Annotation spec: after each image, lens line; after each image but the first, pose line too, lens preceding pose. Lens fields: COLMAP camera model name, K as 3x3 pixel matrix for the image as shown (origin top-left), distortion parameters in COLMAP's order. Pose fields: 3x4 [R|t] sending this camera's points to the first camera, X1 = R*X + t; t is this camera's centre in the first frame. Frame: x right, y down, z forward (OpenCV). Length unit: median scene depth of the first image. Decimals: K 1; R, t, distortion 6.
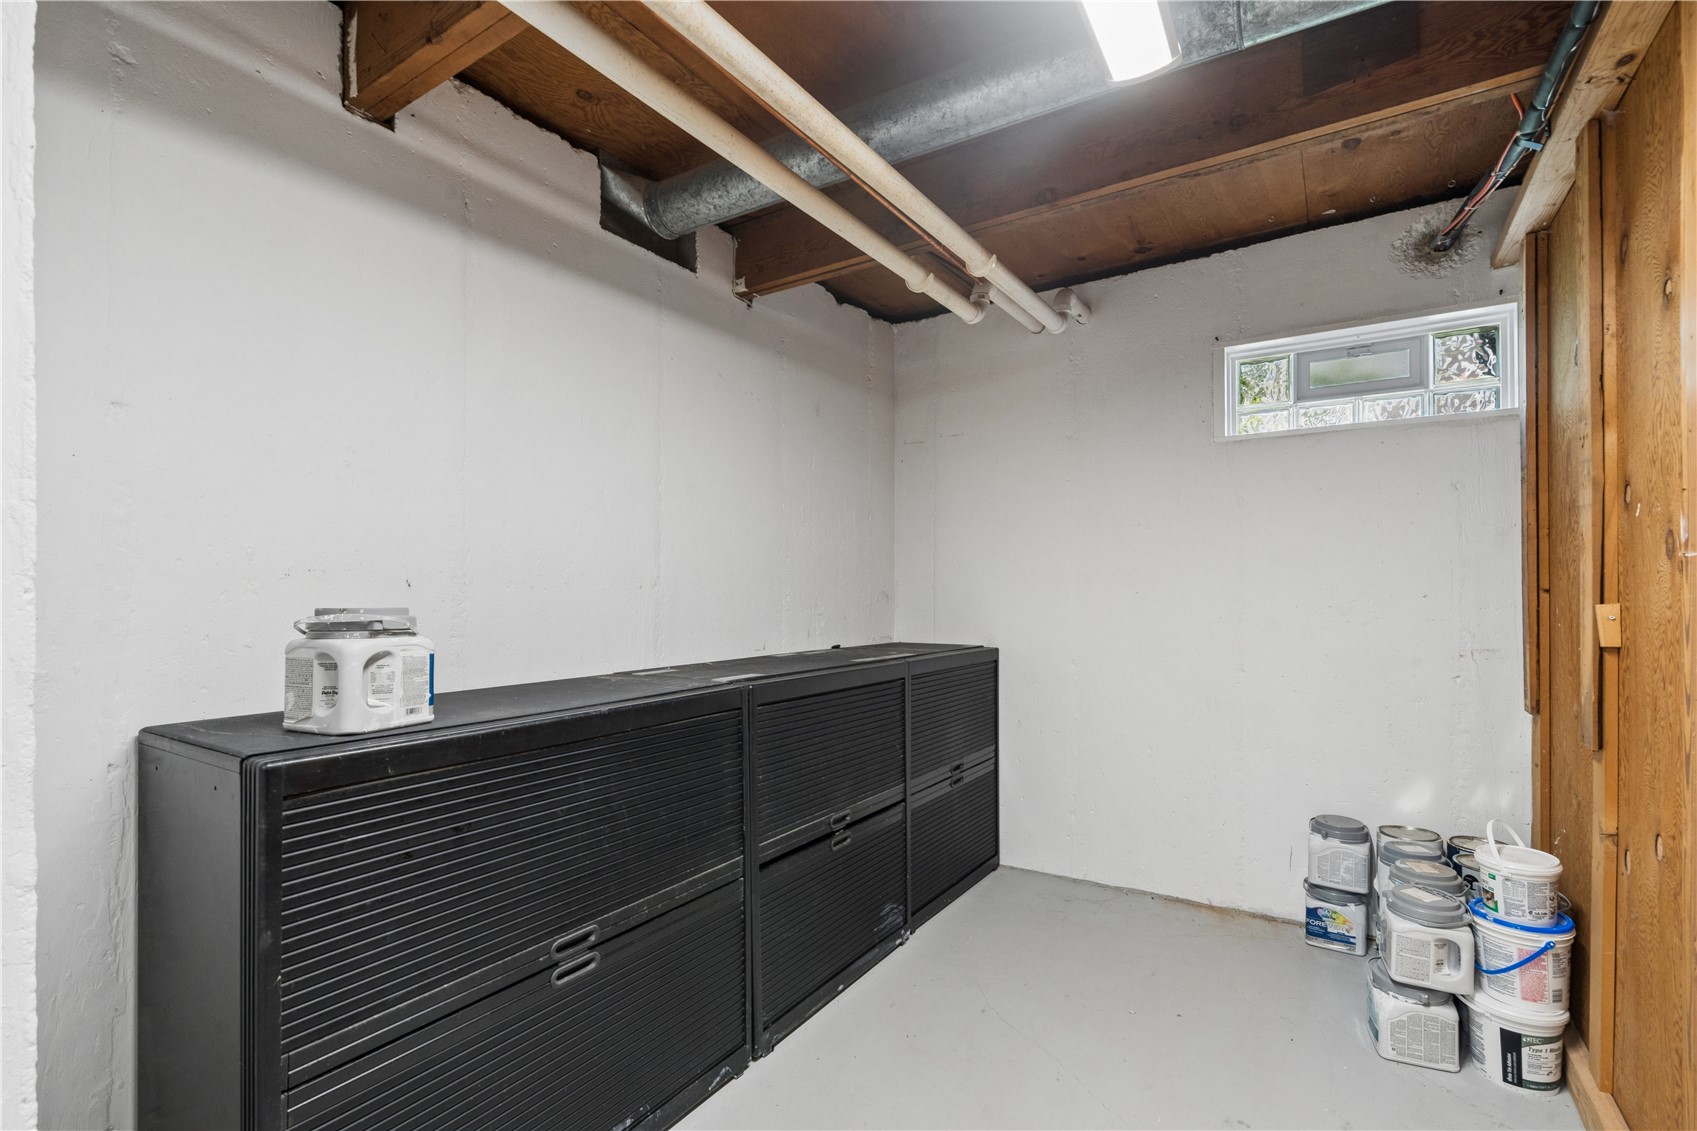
lens RADIAL K [[764.3, 0, 853.4], [0, 764.3, 579.5], [0, 0, 1]] dist [-0.006692, 0.002770]
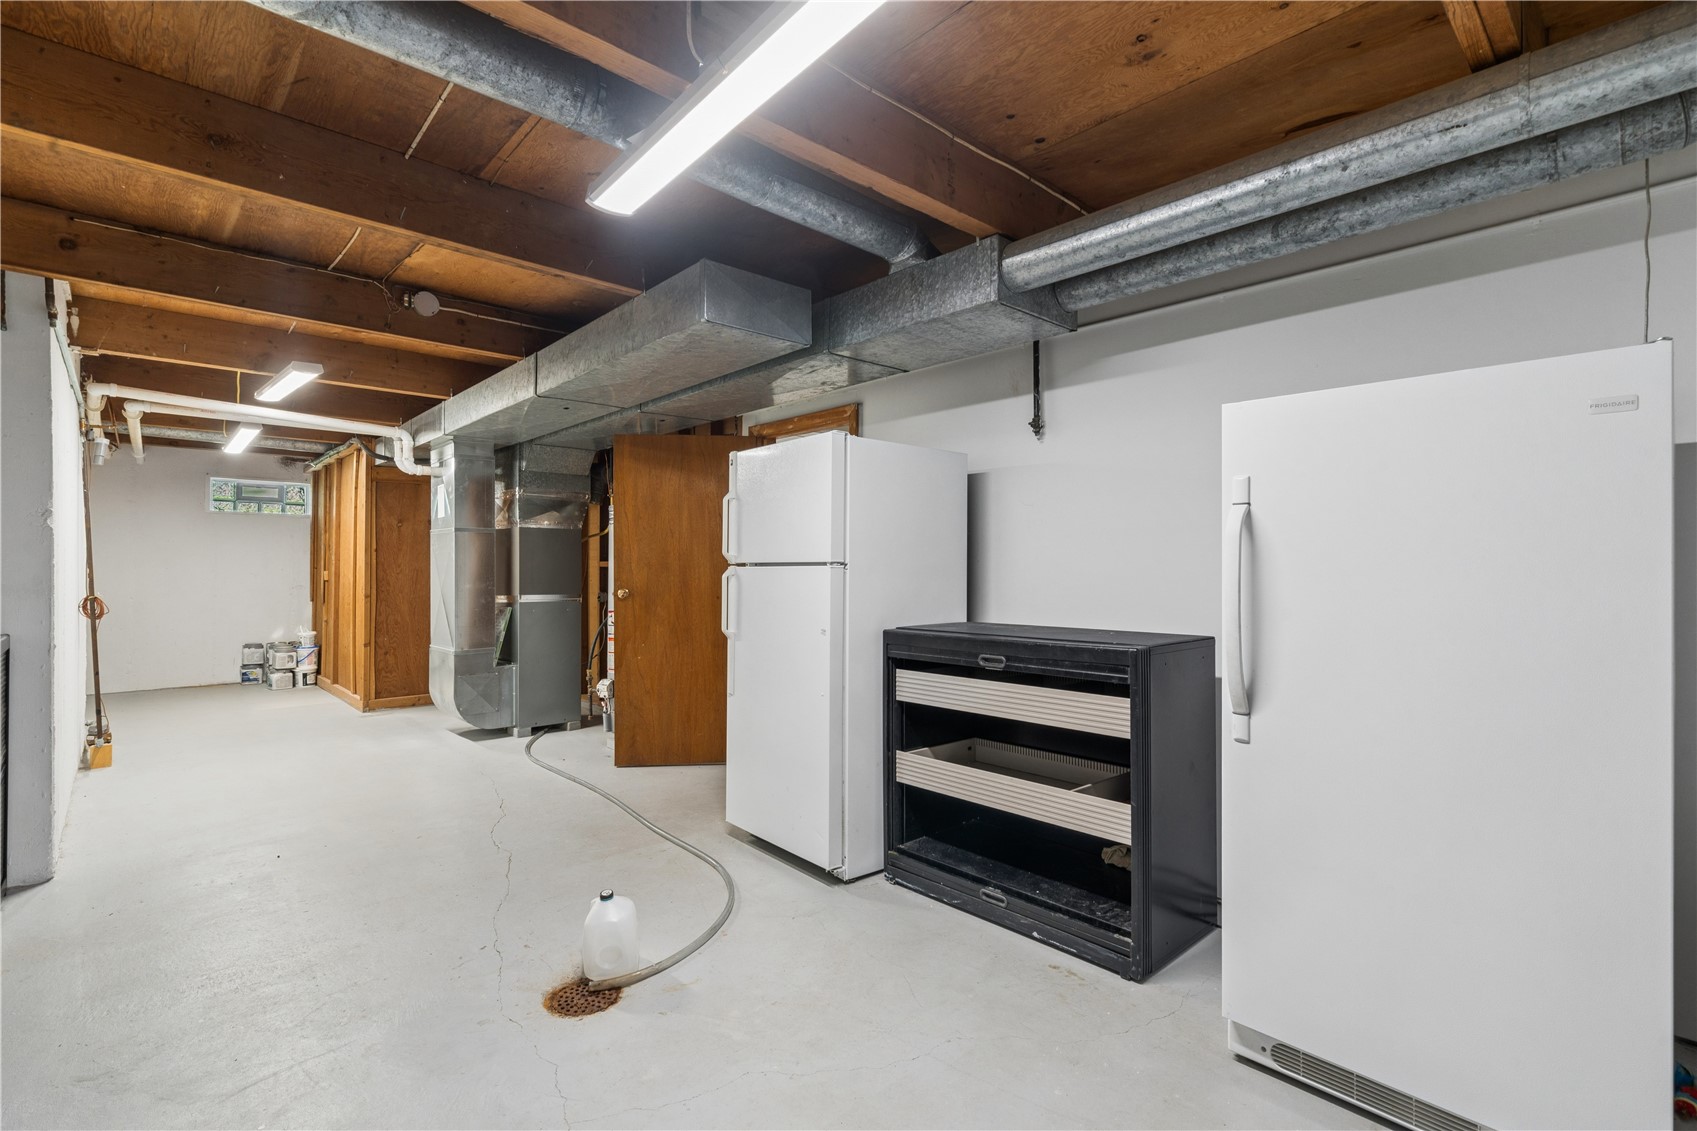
lens RADIAL K [[764.3, 0, 850.9], [0, 764.3, 564.1], [0, 0, 1]] dist [-0.006692, 0.002770]
pose [[0.243572, 0.003245, 0.969877, -2.362587], [-0.017309, 0.999850, 0.001001, -0.060296], [-0.969728, -0.017031, 0.243592, -2.794463]]
